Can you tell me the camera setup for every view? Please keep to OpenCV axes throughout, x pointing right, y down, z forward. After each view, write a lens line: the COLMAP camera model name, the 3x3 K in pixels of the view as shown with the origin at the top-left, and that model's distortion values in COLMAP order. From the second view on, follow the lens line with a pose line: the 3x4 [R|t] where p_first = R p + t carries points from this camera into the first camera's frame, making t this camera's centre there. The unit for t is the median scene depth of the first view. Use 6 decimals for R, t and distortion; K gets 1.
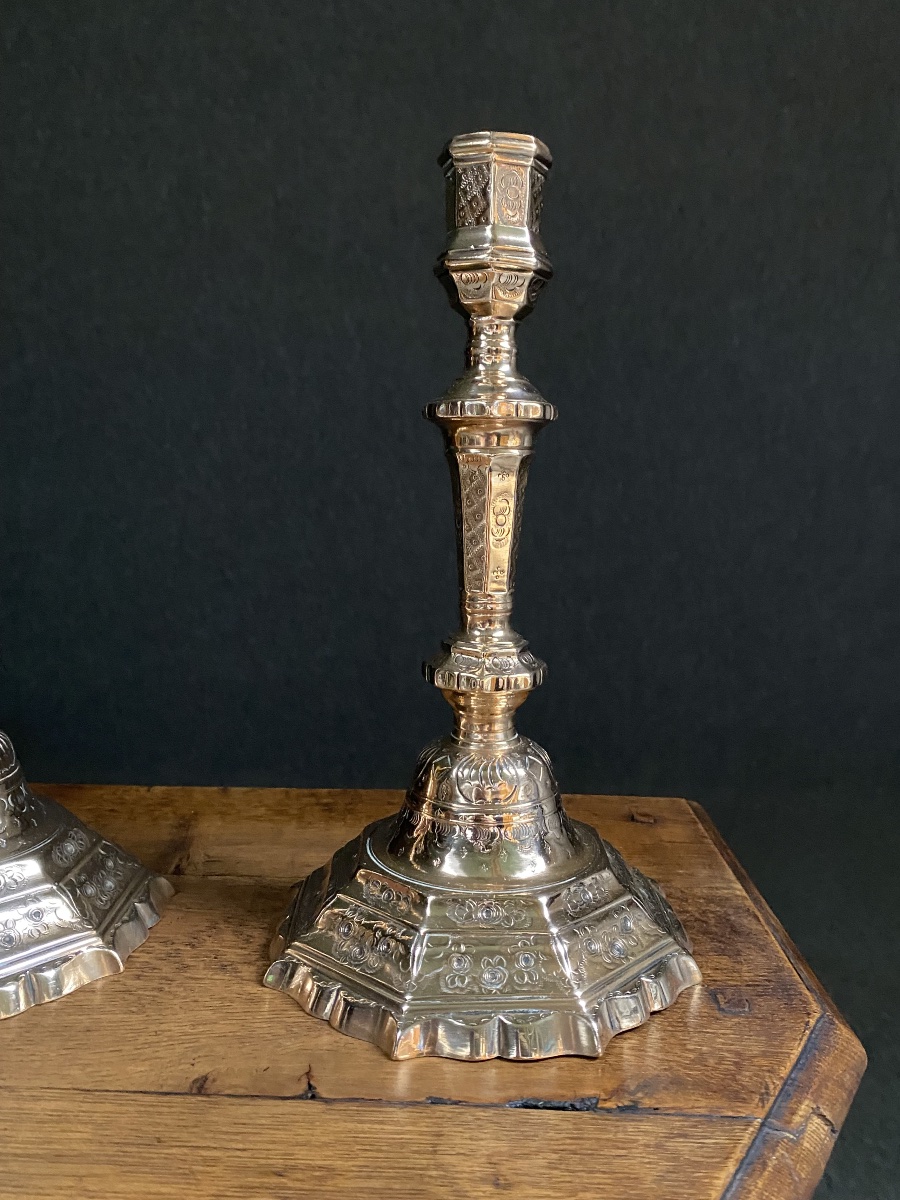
lens RADIAL K [[971.0, 0, 476.3], [0, 971.0, 599.3], [0, 0, 1]] dist [0.031934, -0.016393]
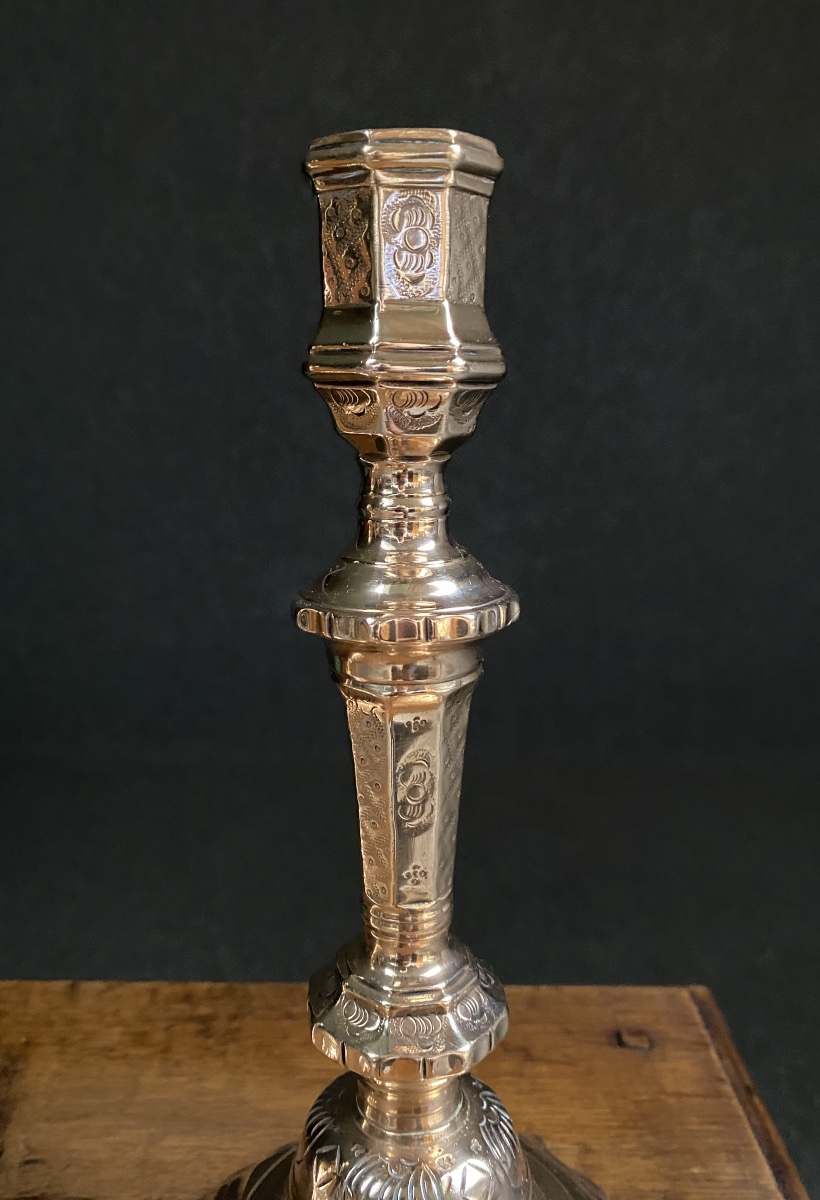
lens RADIAL K [[990.8, 0, 377.2], [0, 990.8, 598.0], [0, 0, 1]] dist [-0.013264, -0.007422]
pose [[0.998959, -0.017652, -0.042068, 0.024012], [0.021089, 0.996349, 0.082732, -0.256384], [0.040454, -0.083533, 0.995684, 0.426436]]
